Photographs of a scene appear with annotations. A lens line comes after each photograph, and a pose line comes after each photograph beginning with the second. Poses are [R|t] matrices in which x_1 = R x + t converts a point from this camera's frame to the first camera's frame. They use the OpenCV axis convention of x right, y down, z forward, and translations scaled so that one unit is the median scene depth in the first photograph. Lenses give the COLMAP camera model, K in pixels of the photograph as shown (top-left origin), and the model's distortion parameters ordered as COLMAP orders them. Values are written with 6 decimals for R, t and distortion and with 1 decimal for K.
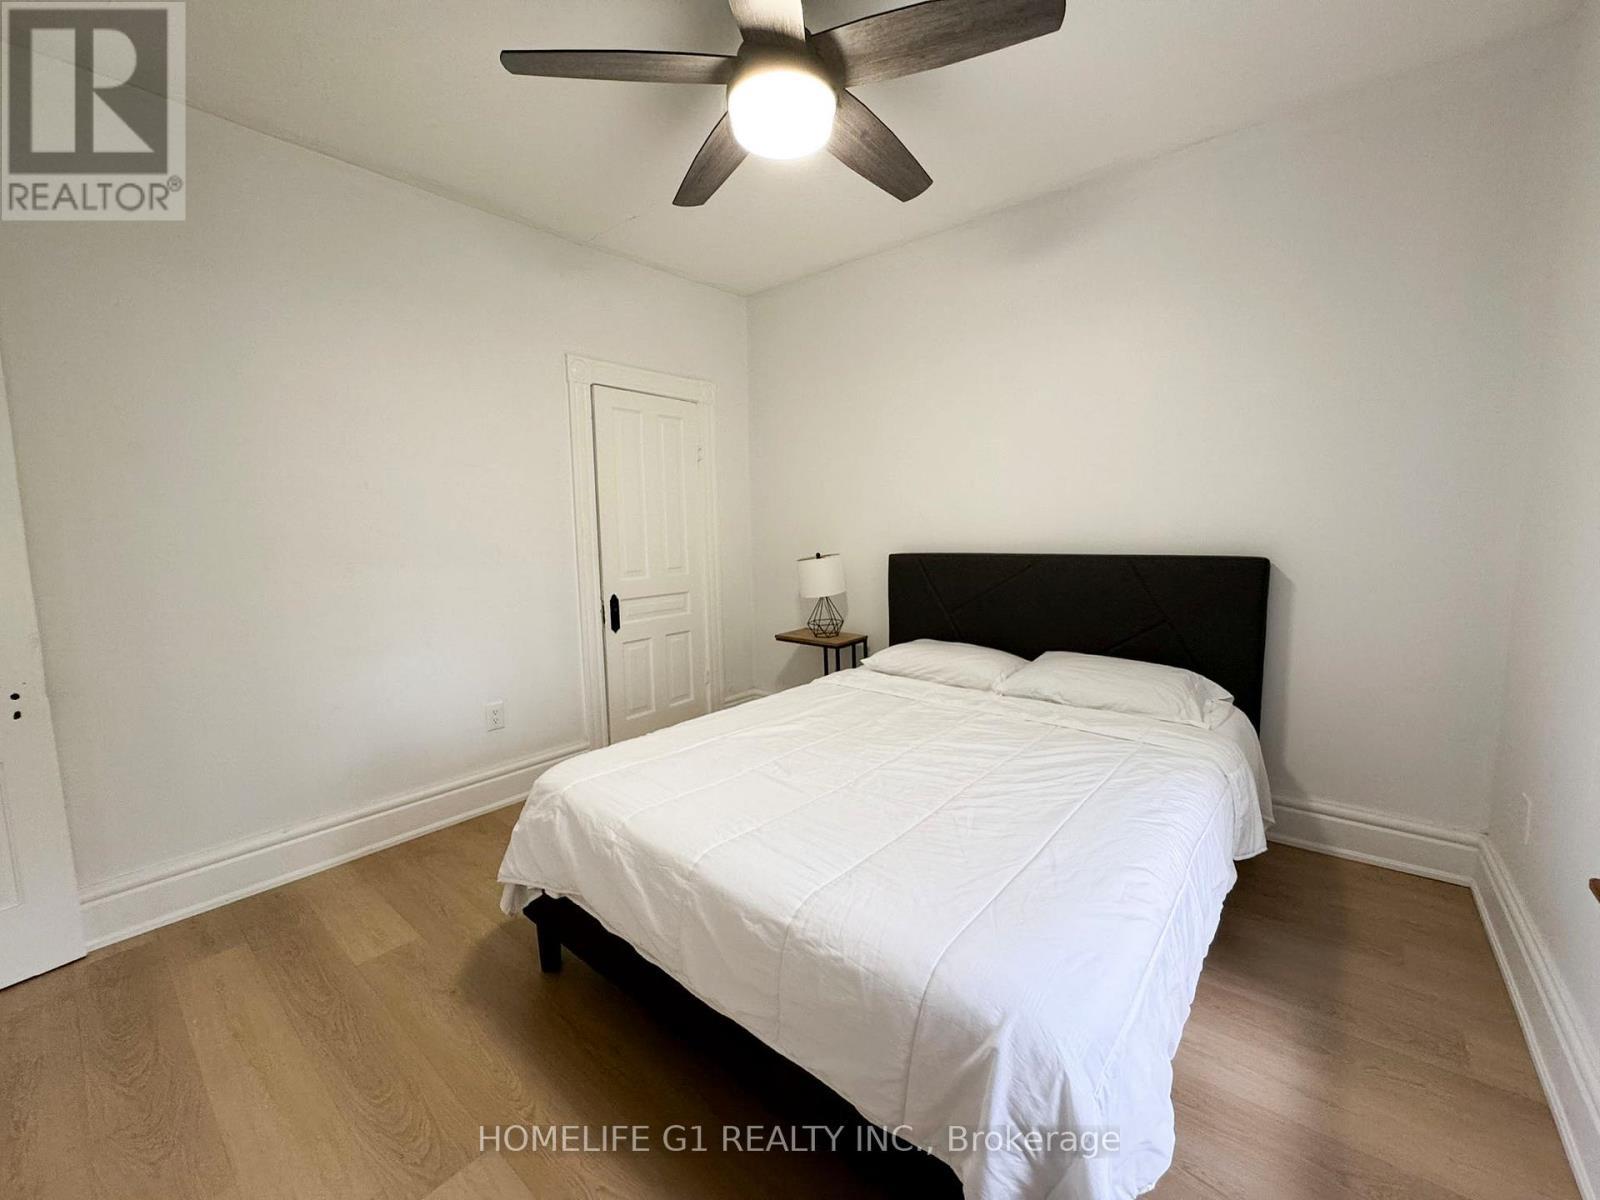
lens RADIAL K [[639.9, 0, 799.2], [0, 639.9, 598.5], [0, 0, 1]] dist [-0.002798, 0.000149]
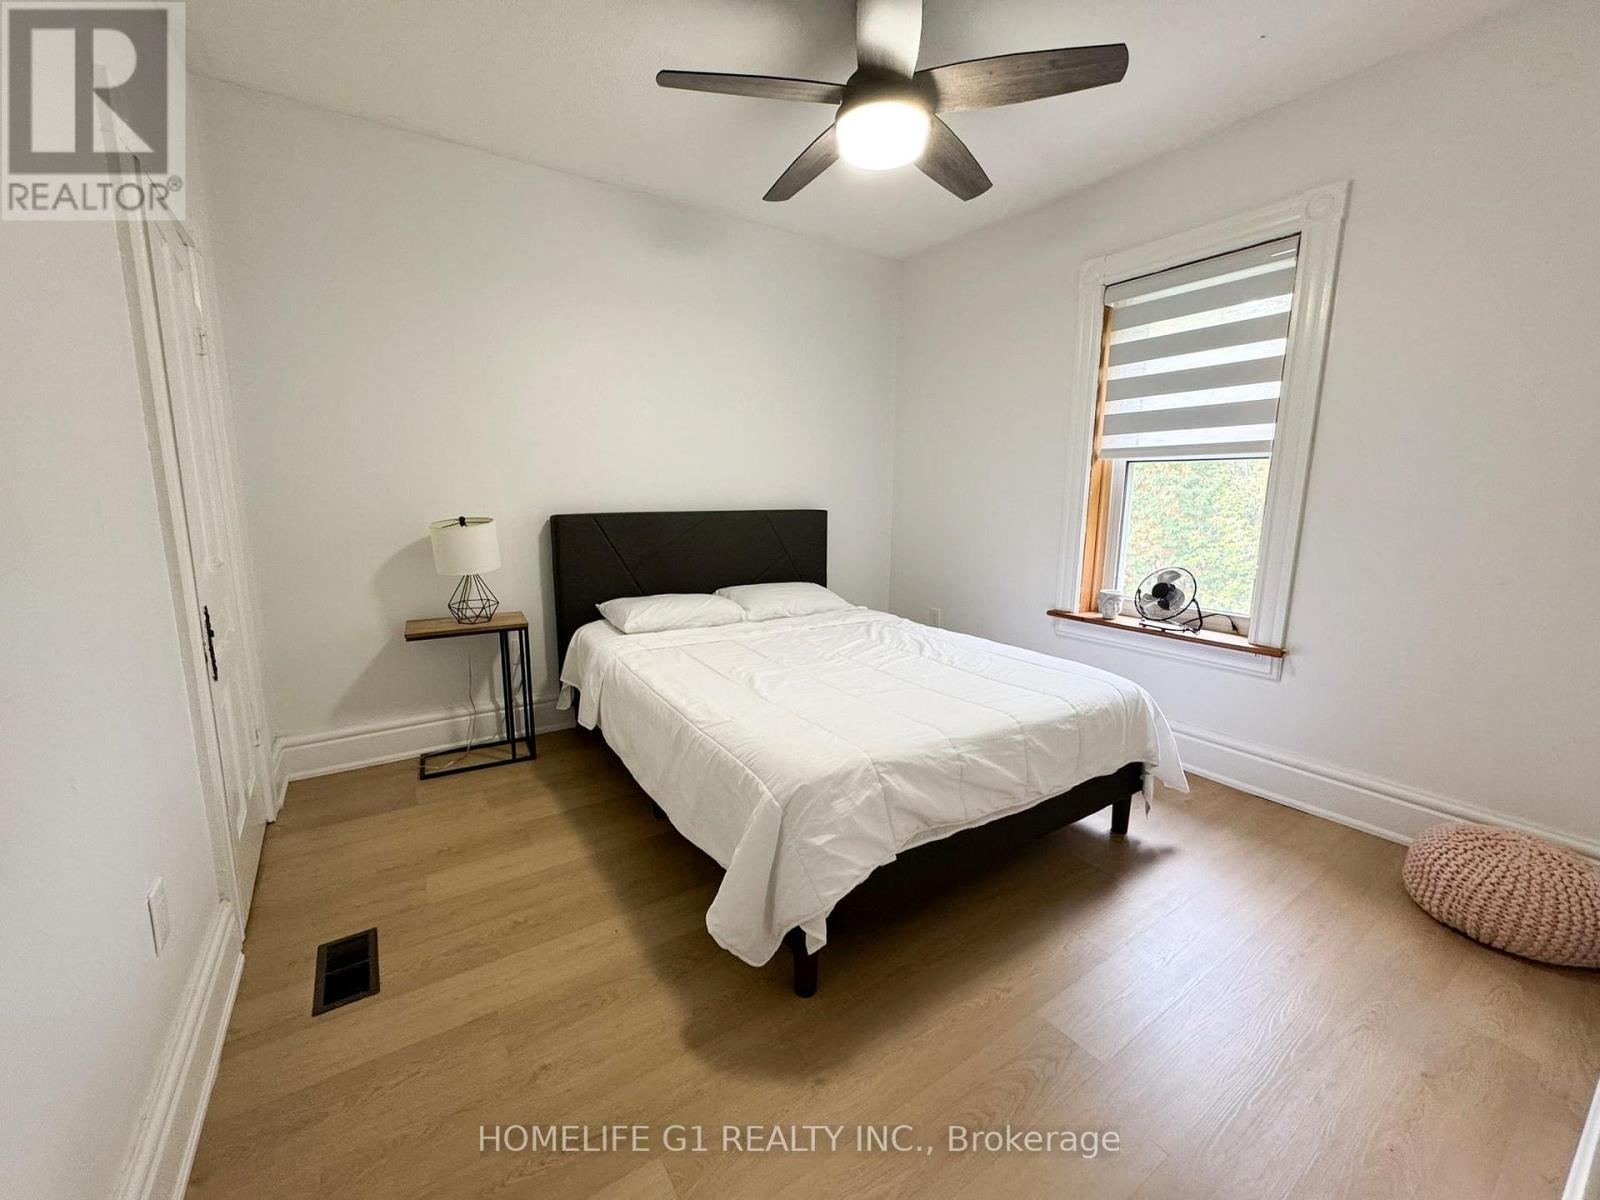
lens RADIAL K [[639.9, 0, 799.2], [0, 639.9, 598.5], [0, 0, 1]] dist [-0.002798, 0.000149]
pose [[0.289664, -0.144658, 0.946134, -0.894069], [0.092774, 0.988102, 0.122671, -0.044720], [-0.952622, 0.052243, 0.299638, 0.561216]]
